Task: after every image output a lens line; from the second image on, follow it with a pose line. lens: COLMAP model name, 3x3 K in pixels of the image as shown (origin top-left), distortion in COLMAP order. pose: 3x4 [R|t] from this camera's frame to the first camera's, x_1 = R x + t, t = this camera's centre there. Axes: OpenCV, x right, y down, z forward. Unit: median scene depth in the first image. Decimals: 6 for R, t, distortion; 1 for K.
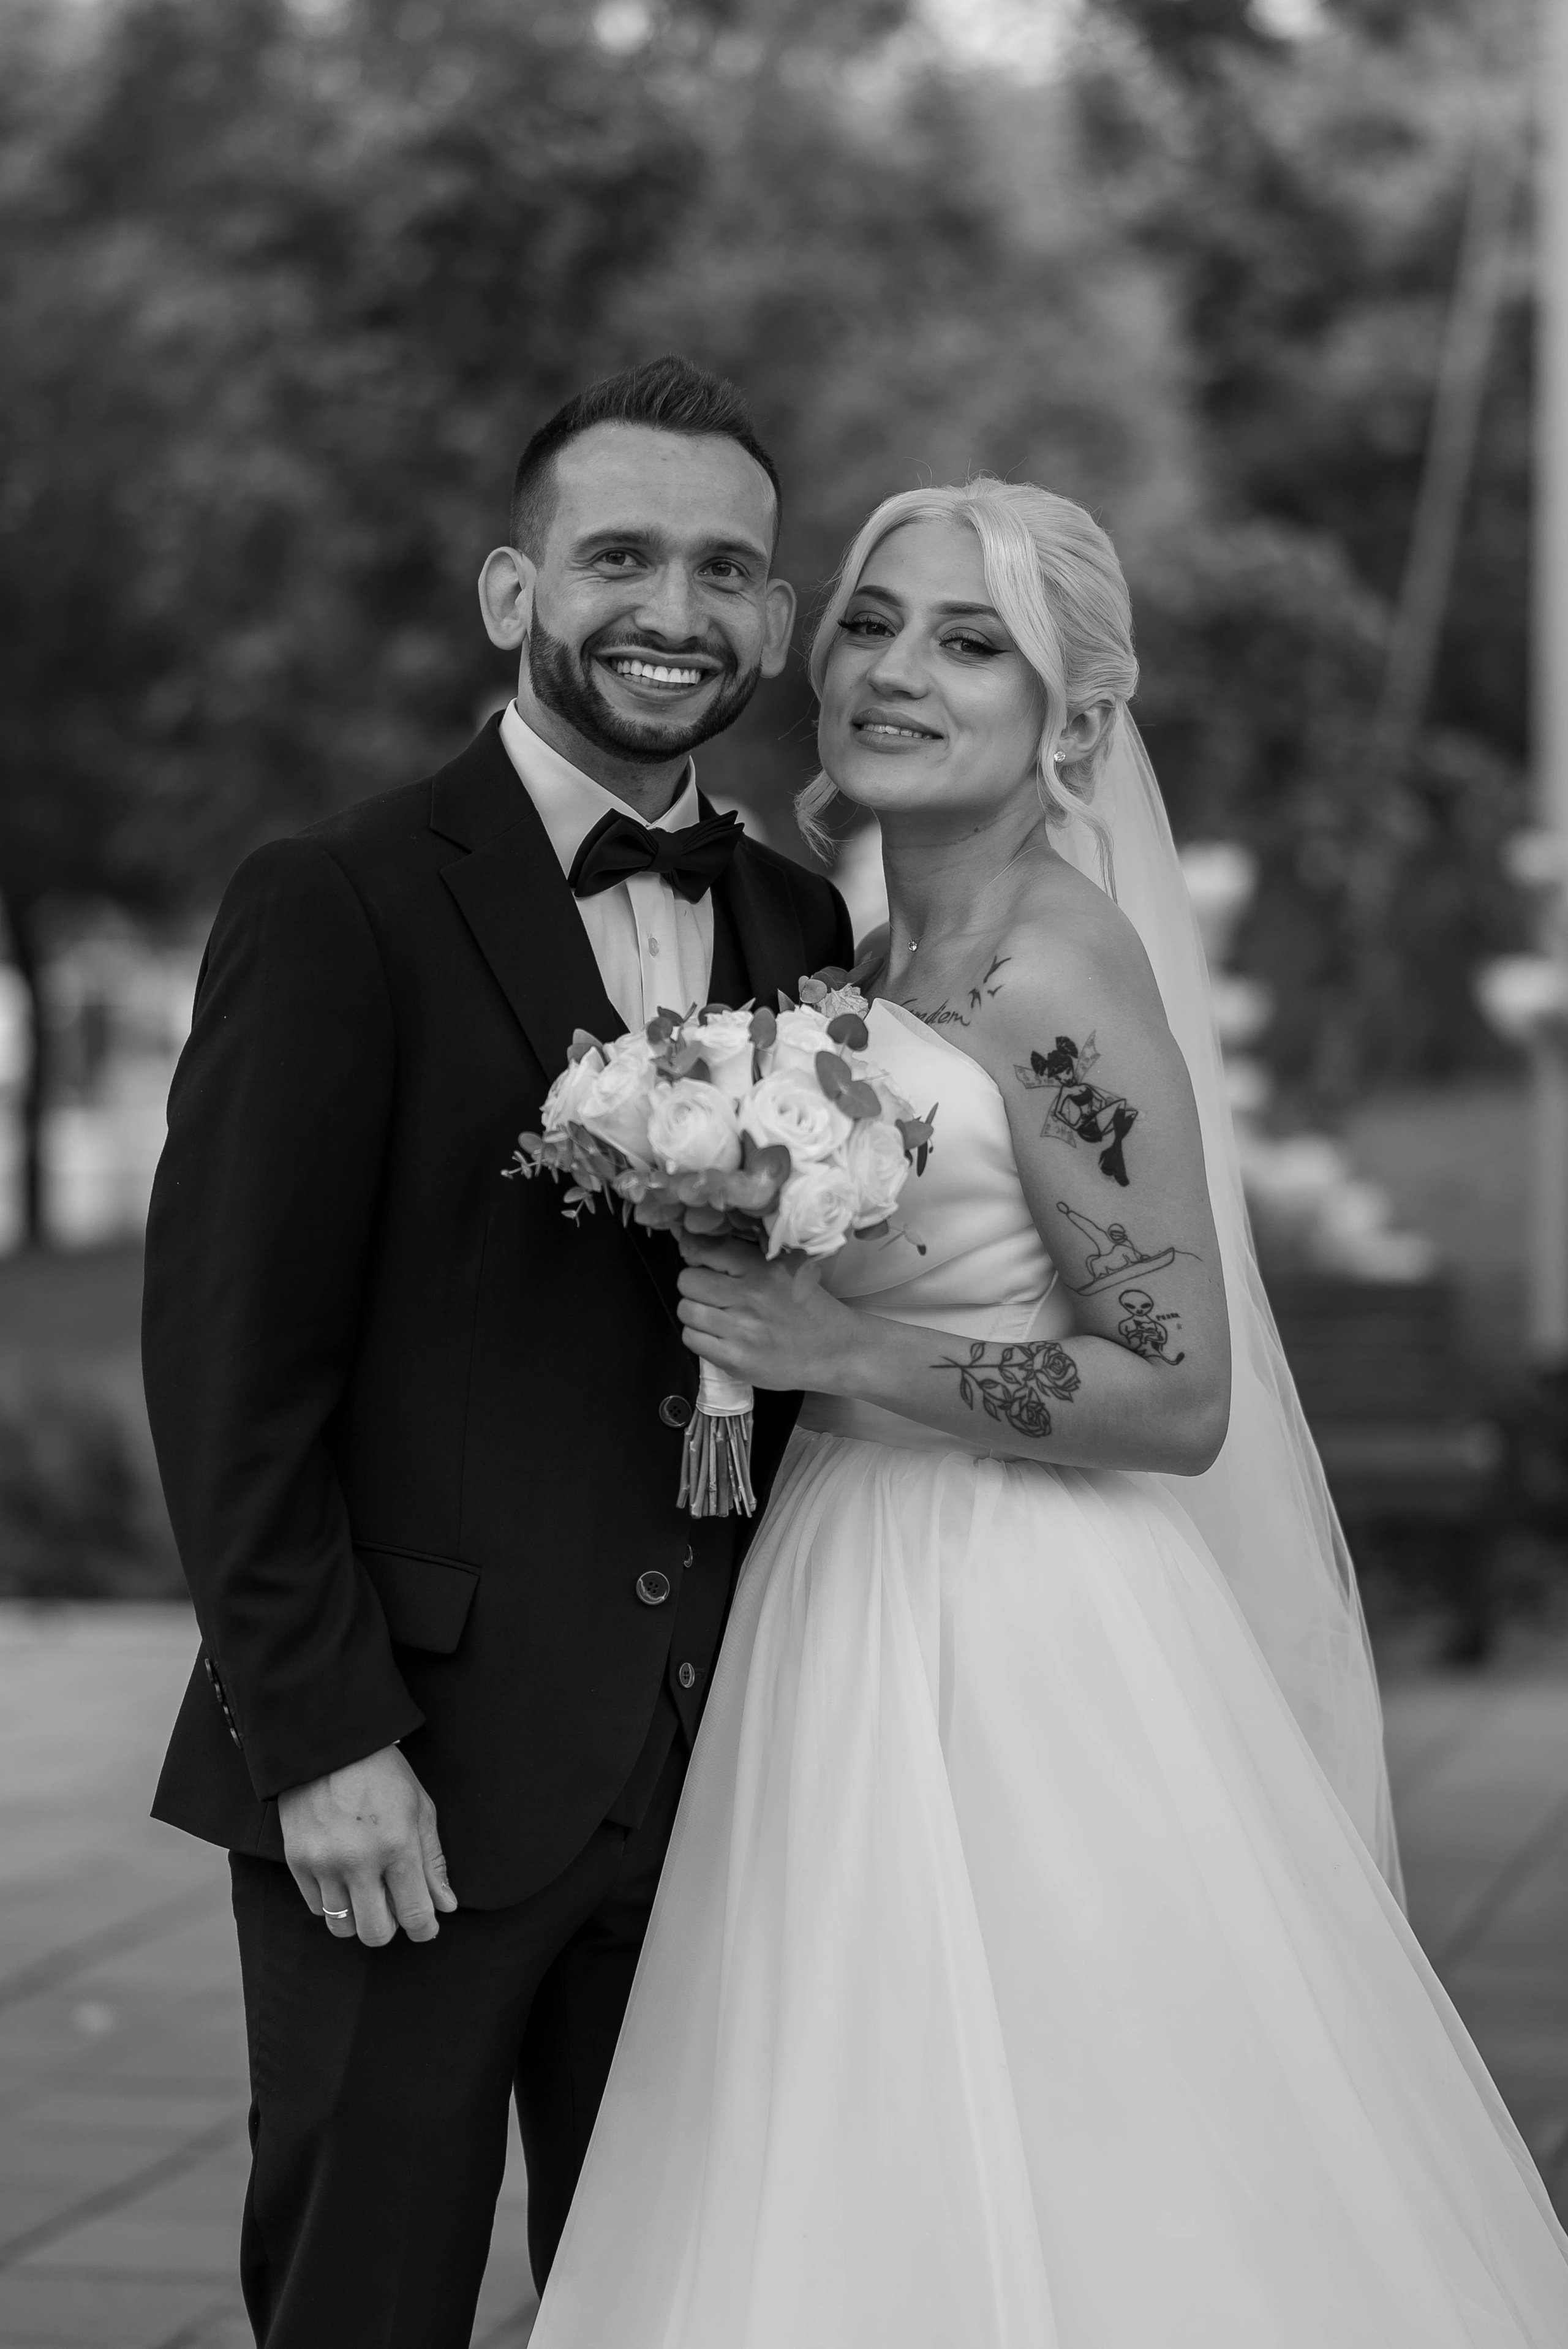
lens RADIAL K [[7928.4, 0, 768.2], [0, 7928.4, 1178.4], [0, 0, 1]] dist [0.193663, 0.000000]
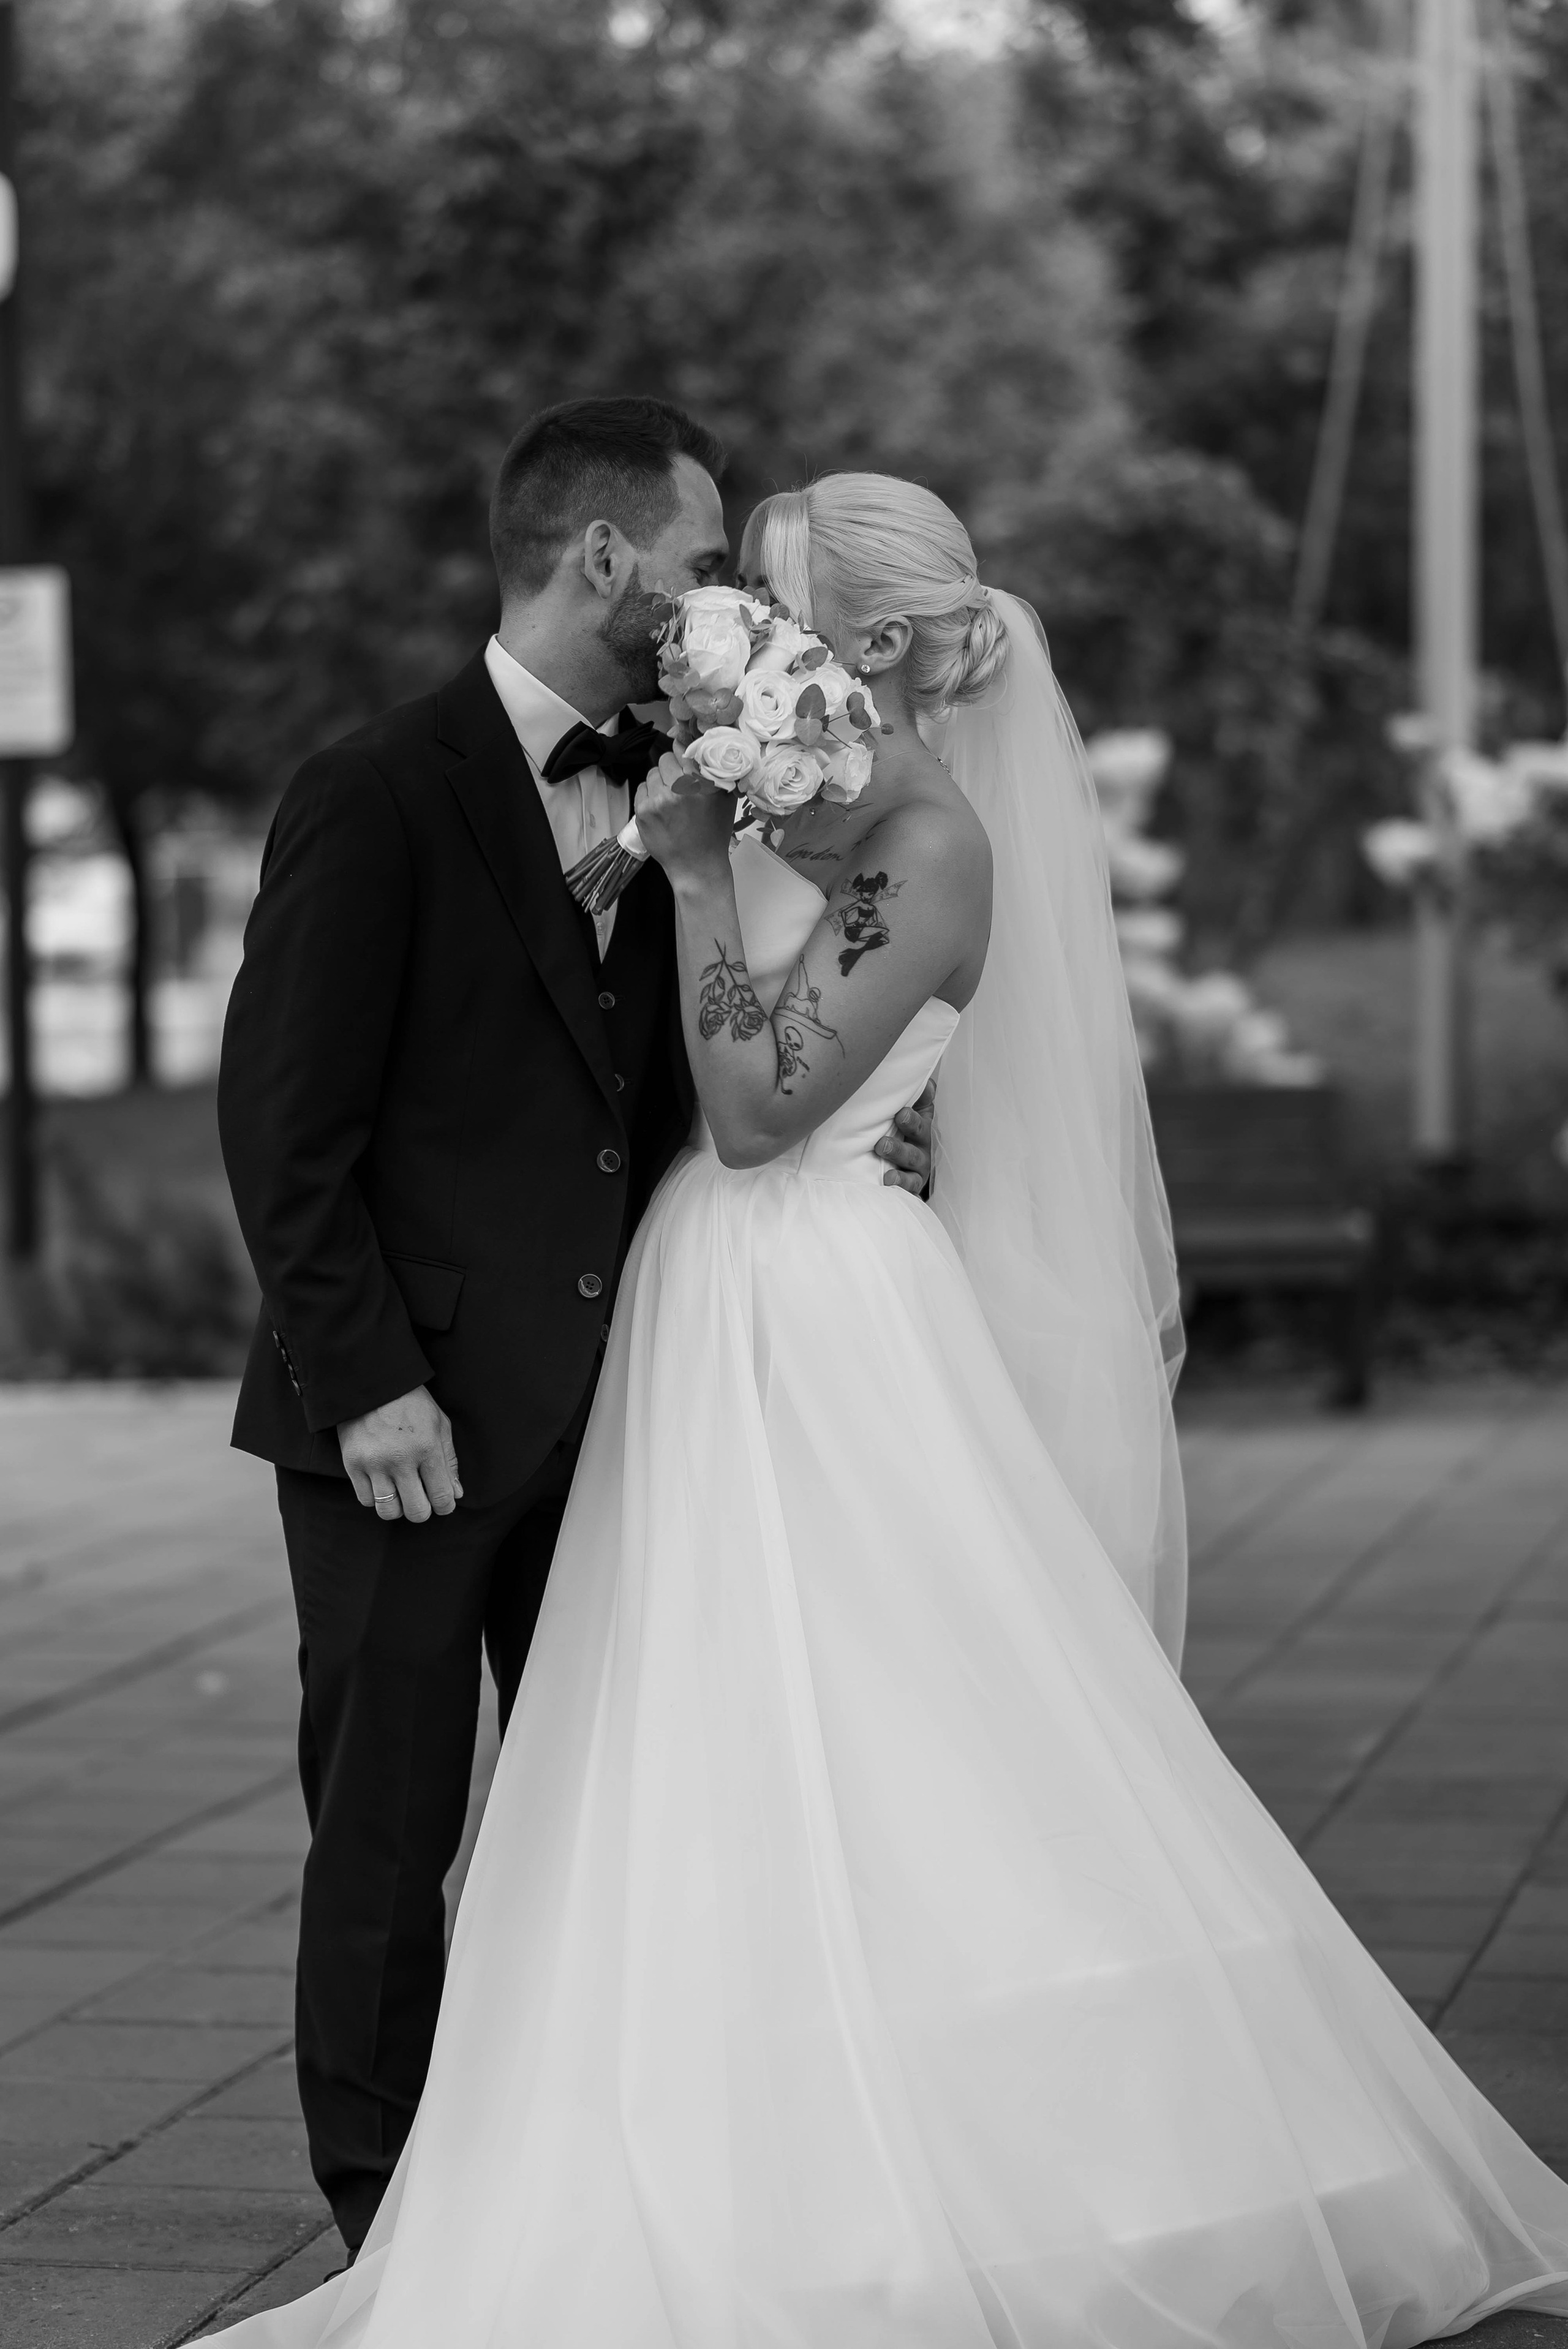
lens RADIAL K [[7928.4, 0, 798.4], [0, 7928.4, 1164.9], [0, 0, 1]] dist [0.193663, 0.000000]
pose [[0.999807, -0.017992, -0.007943, 0.013210], [0.018104, 0.999734, 0.014272, 0.005303], [0.007684, -0.014413, 0.999867, -0.172649]]
